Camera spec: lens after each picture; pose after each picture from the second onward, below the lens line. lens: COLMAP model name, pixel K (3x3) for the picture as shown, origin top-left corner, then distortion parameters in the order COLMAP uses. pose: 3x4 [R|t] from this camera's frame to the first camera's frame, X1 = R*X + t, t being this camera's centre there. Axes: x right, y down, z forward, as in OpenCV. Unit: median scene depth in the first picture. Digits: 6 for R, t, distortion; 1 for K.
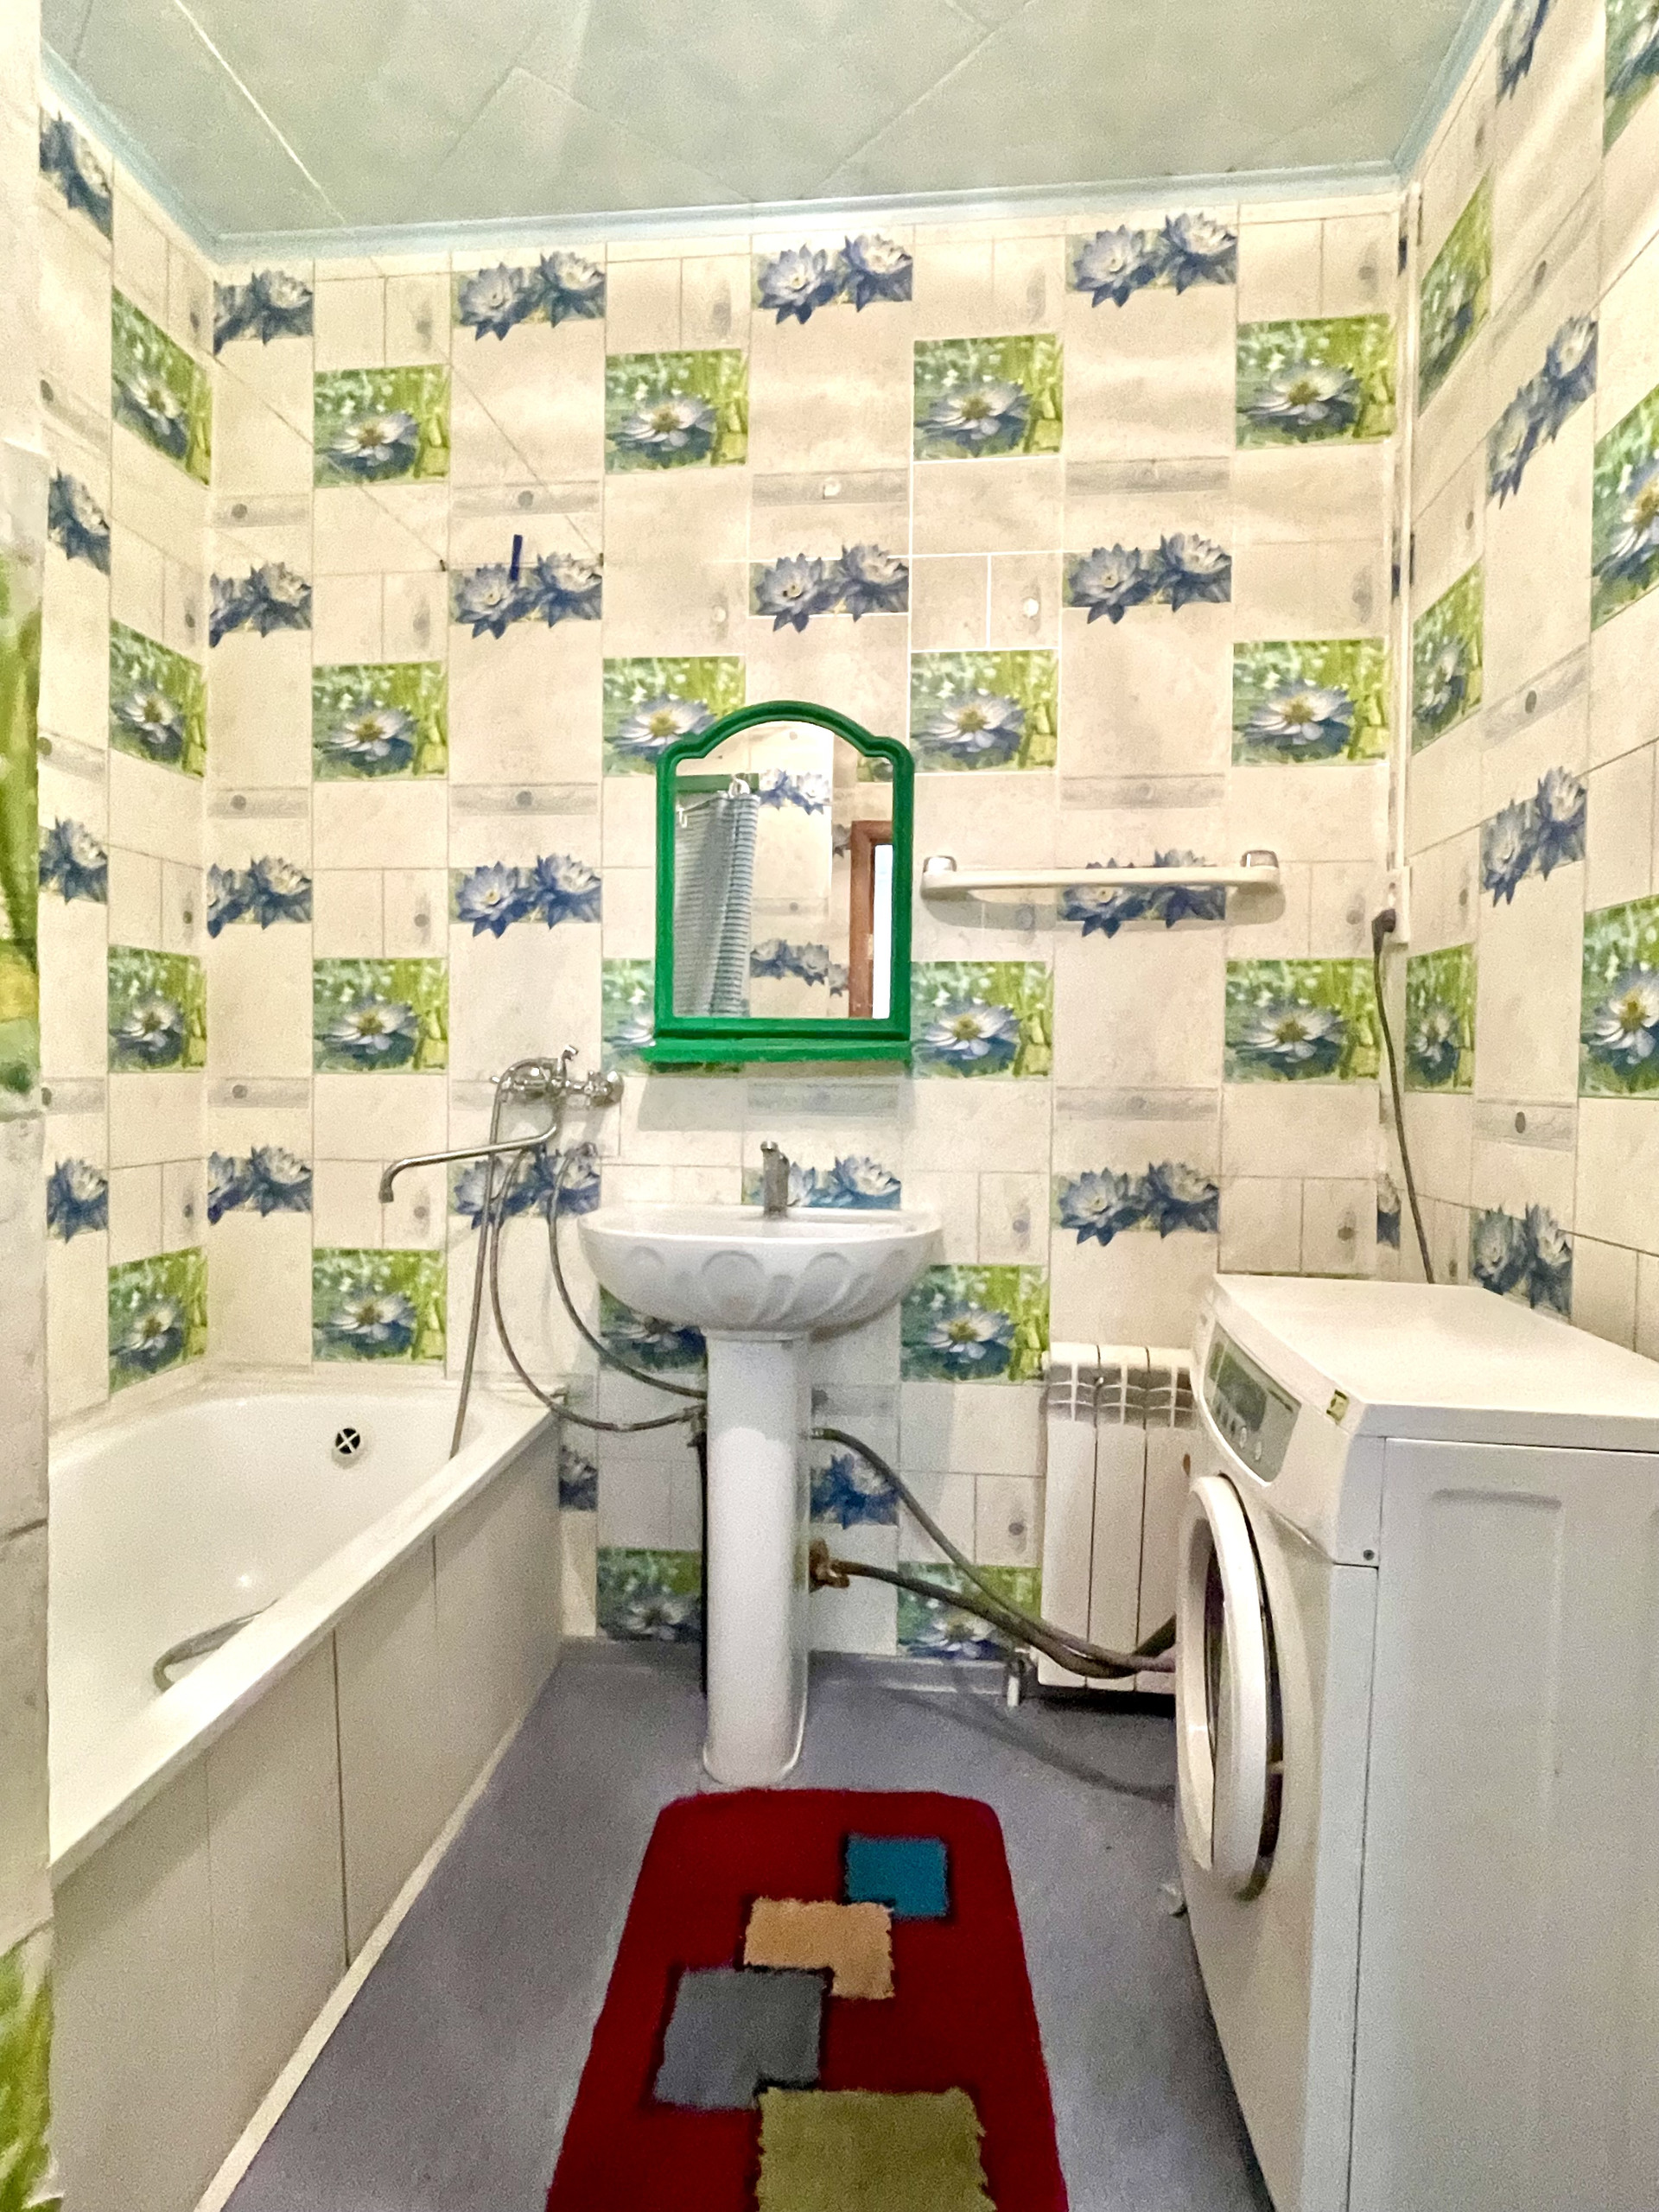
lens RADIAL K [[1223.4, 0, 829.5], [0, 1223.4, 1106.0], [0, 0, 1]] dist [0.017605, -0.039894]
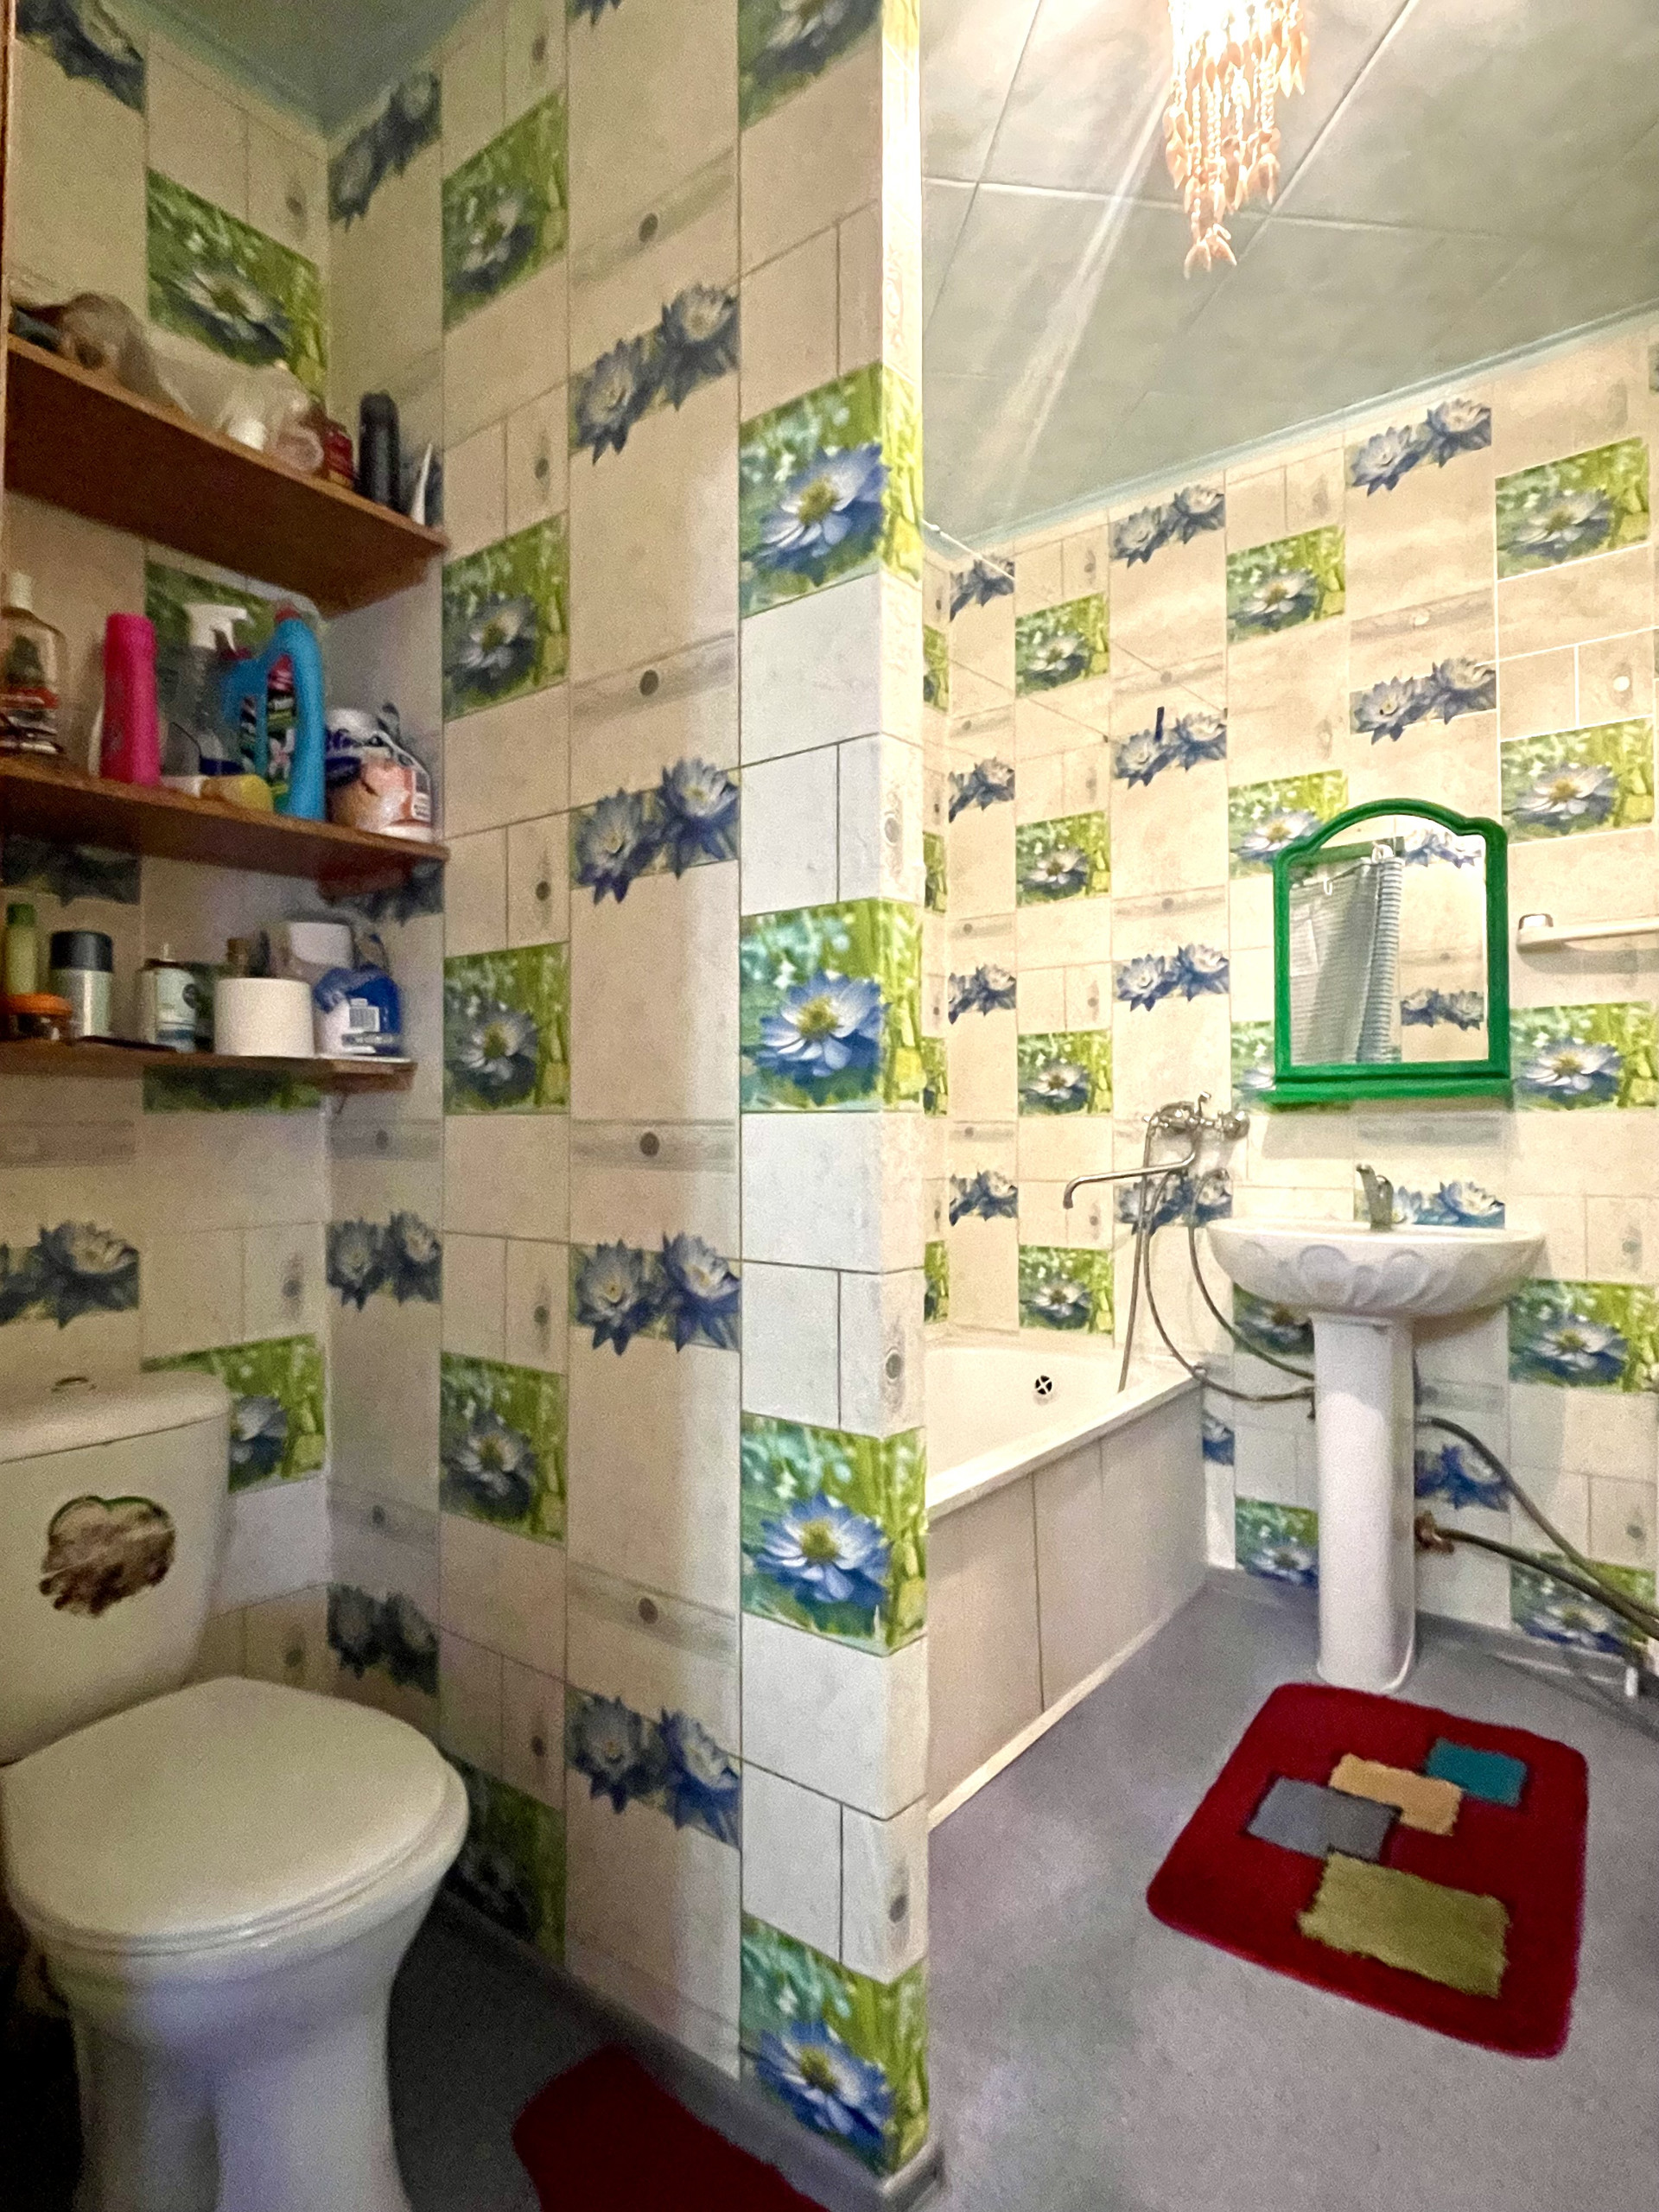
lens RADIAL K [[1223.4, 0, 829.5], [0, 1223.4, 1106.0], [0, 0, 1]] dist [0.017605, -0.039894]
pose [[0.852532, -0.023377, -0.522152, 0.119807], [-0.001134, 0.998914, -0.046574, 0.025202], [0.522674, 0.040298, 0.851580, -0.289917]]
